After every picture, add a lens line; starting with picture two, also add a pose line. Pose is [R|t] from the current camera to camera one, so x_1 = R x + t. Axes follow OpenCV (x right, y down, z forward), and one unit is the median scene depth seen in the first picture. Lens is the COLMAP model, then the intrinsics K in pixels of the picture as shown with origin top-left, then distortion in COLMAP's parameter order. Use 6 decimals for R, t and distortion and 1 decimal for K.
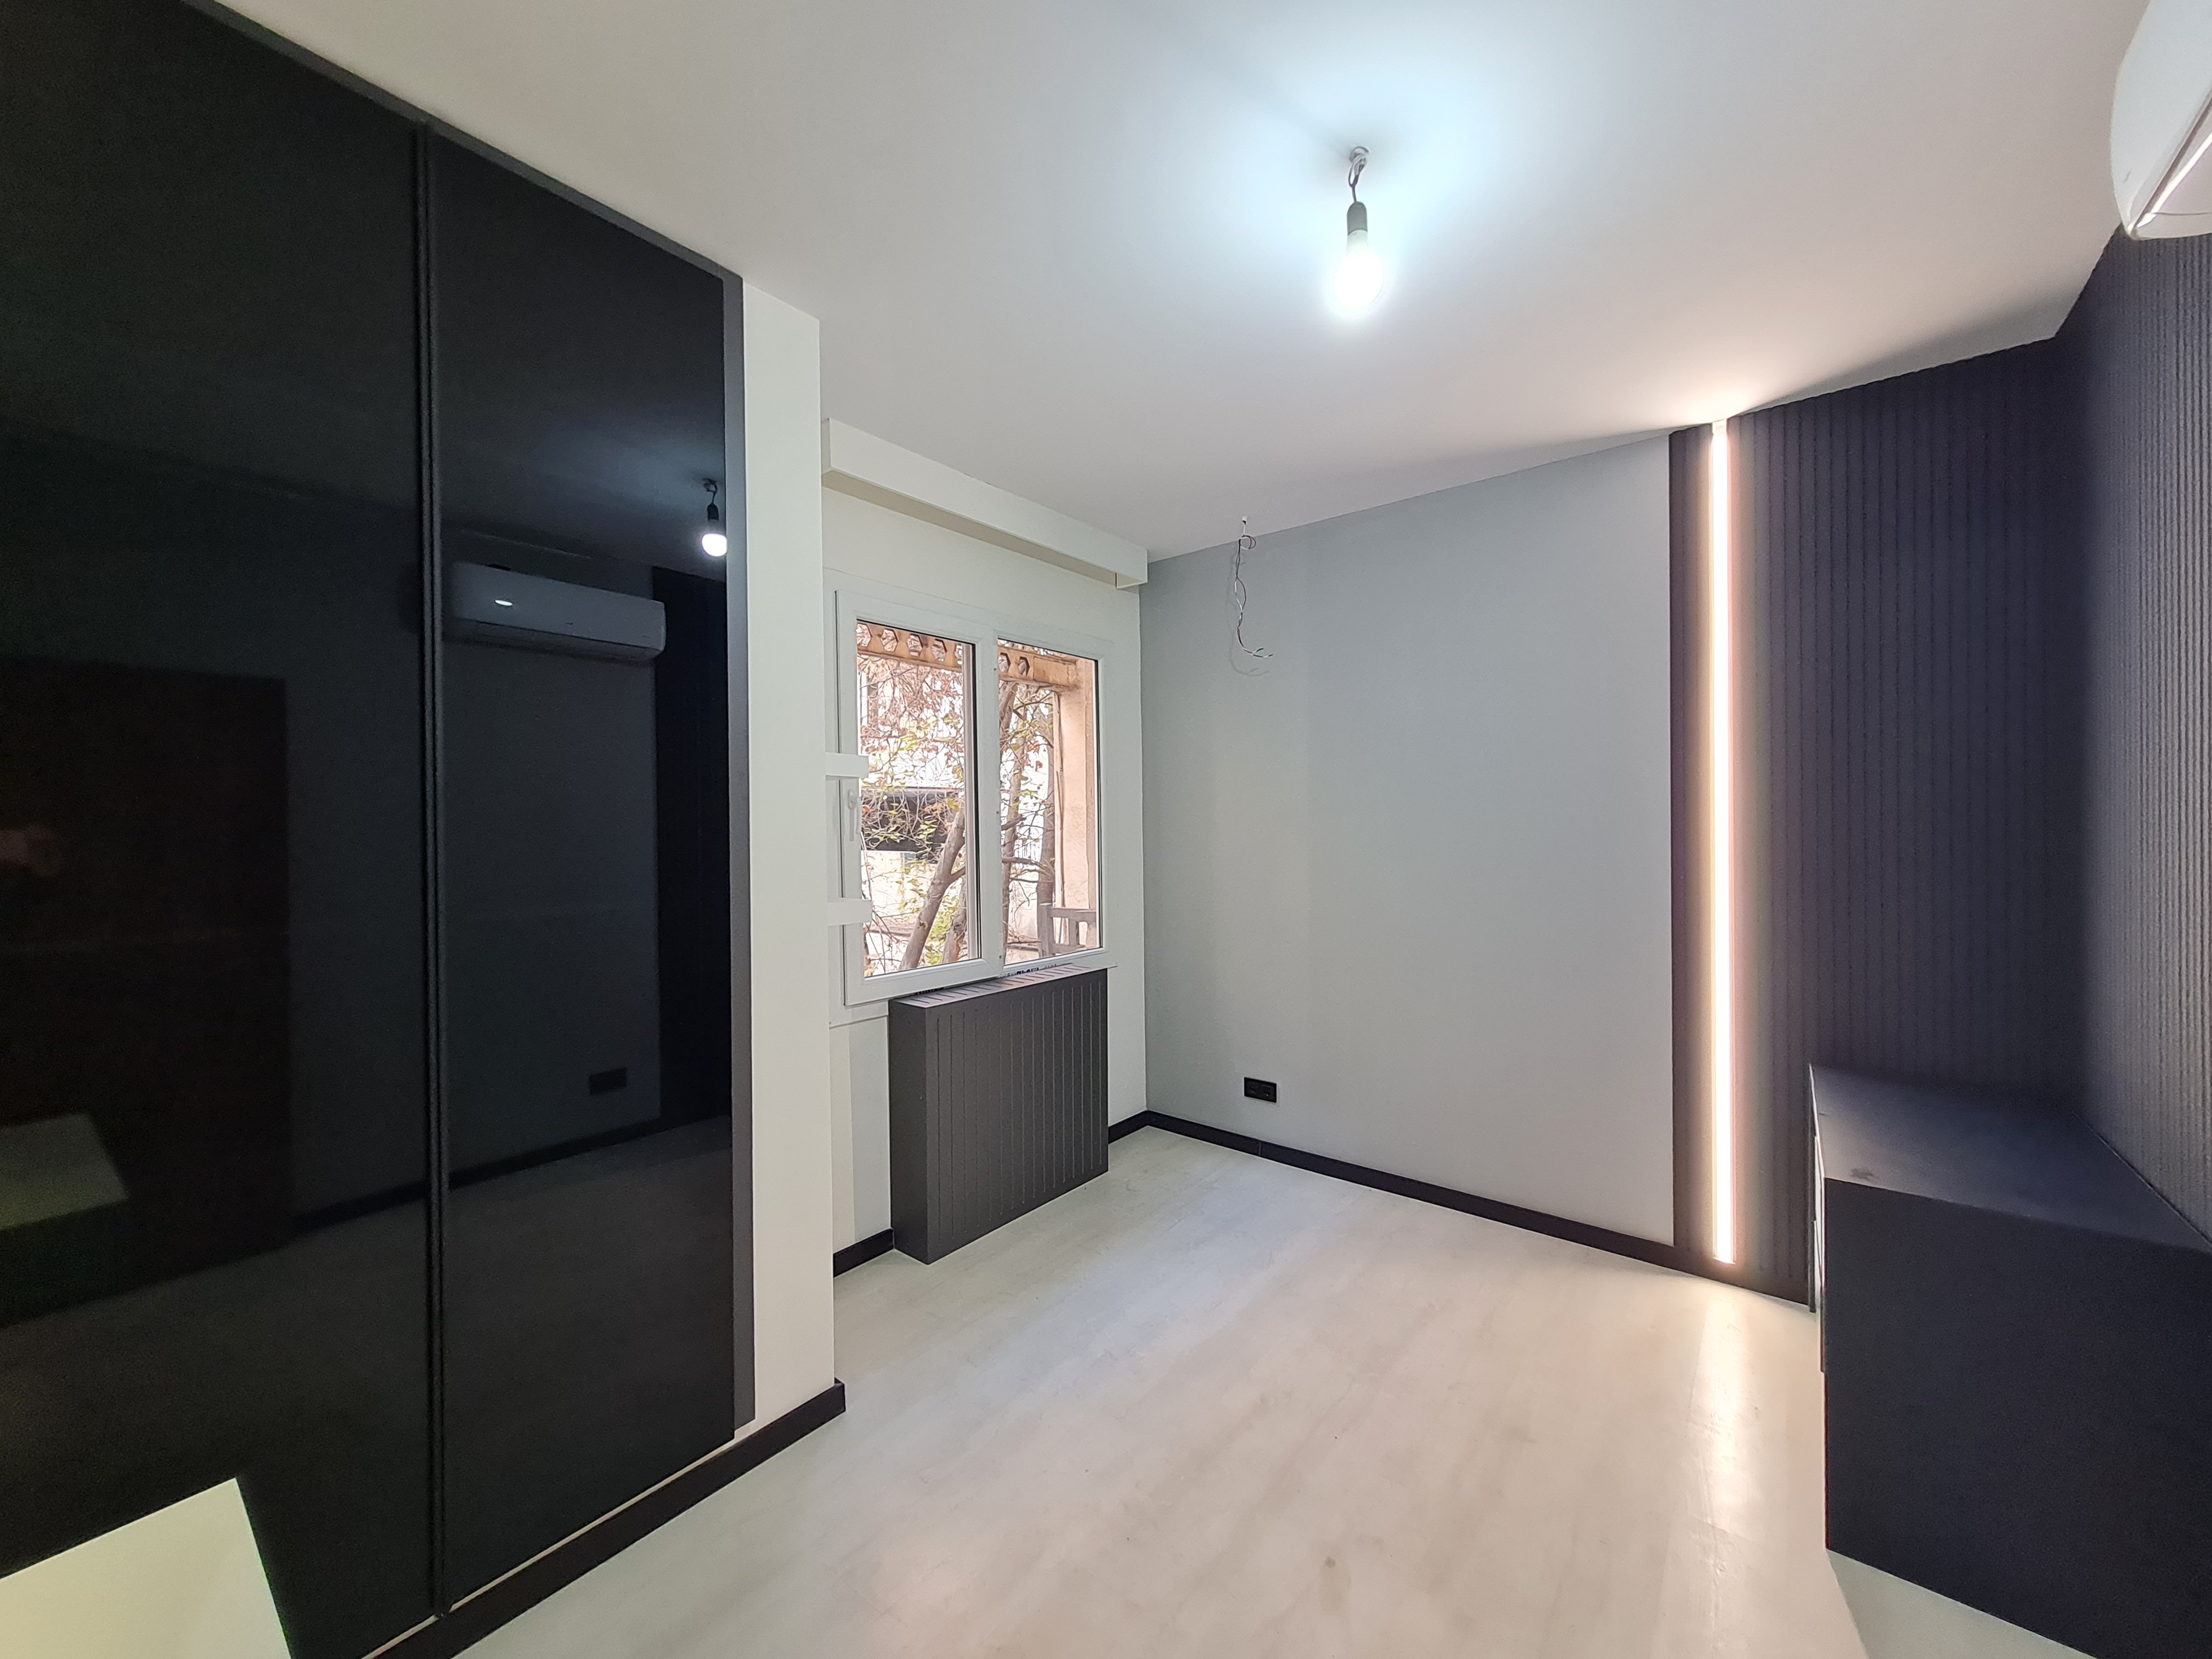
lens RADIAL K [[861.2, 0, 1103.7], [0, 861.2, 834.0], [0, 0, 1]] dist [-0.001419, -0.000106]
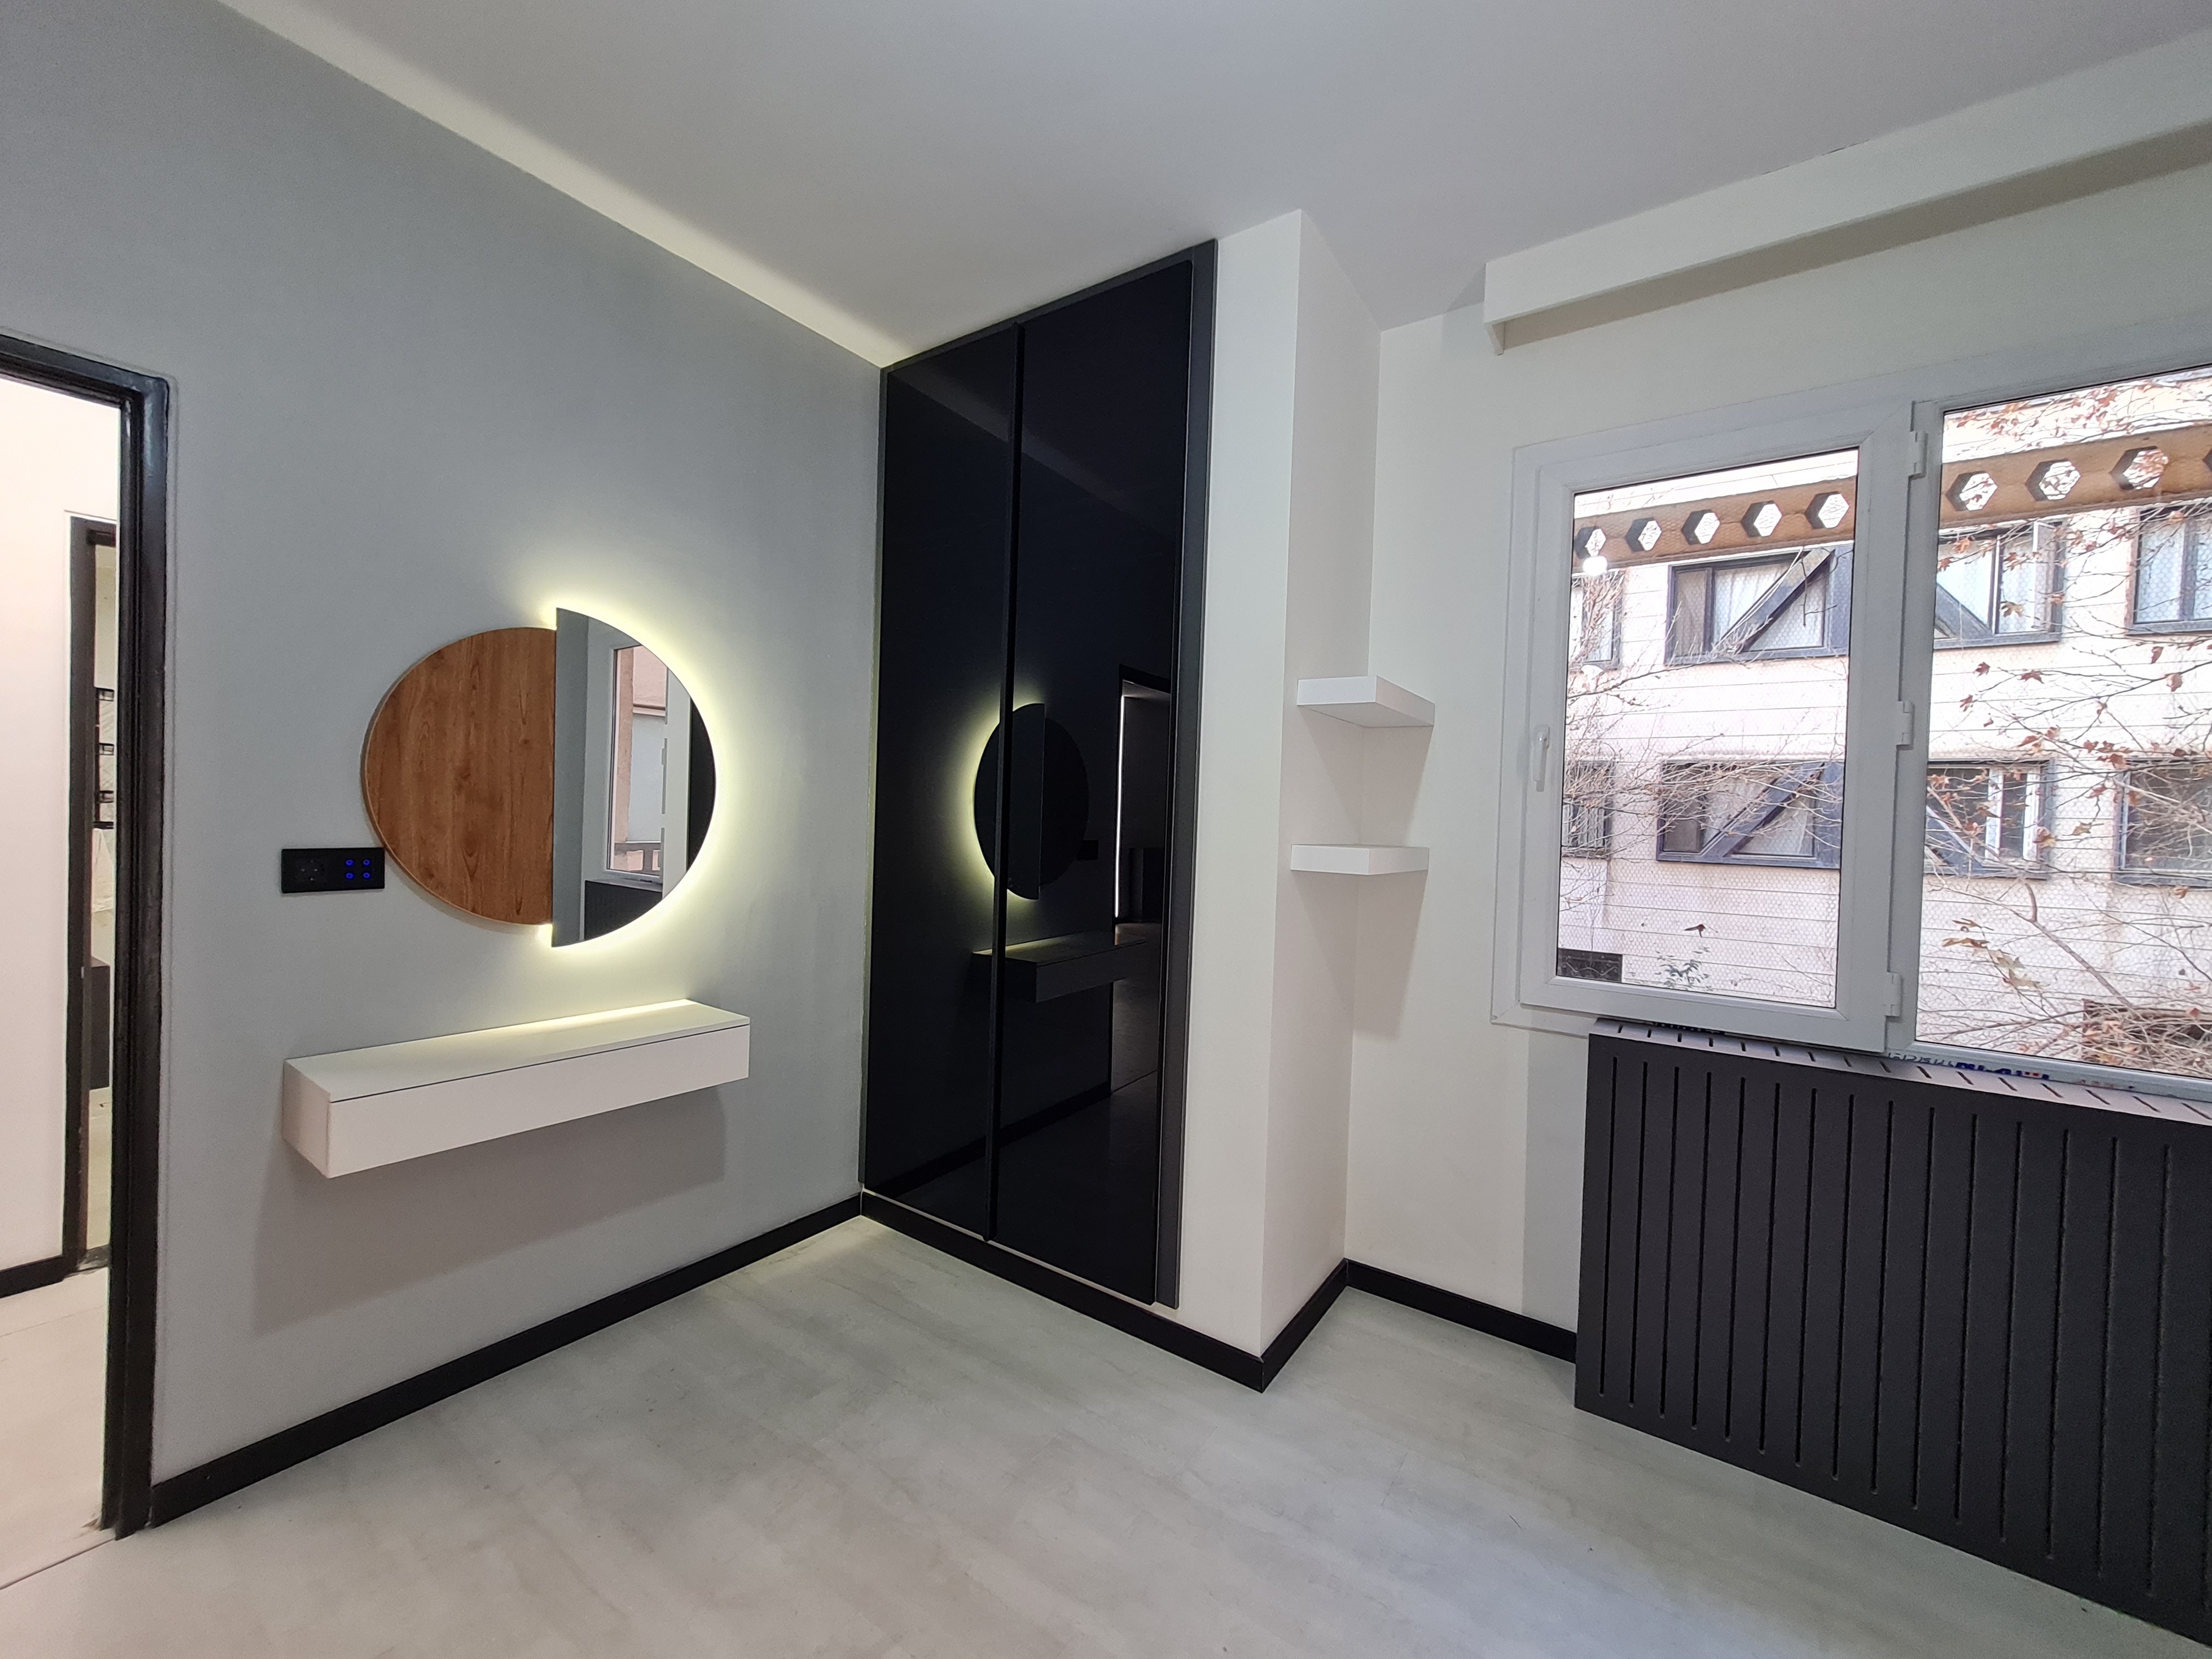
lens RADIAL K [[861.2, 0, 1103.7], [0, 861.2, 834.0], [0, 0, 1]] dist [-0.001419, -0.000106]
pose [[0.059021, 0.023090, -0.997990, 0.638402], [-0.051535, 0.998470, 0.020054, 0.074048], [0.996926, 0.050248, 0.060121, 0.814773]]
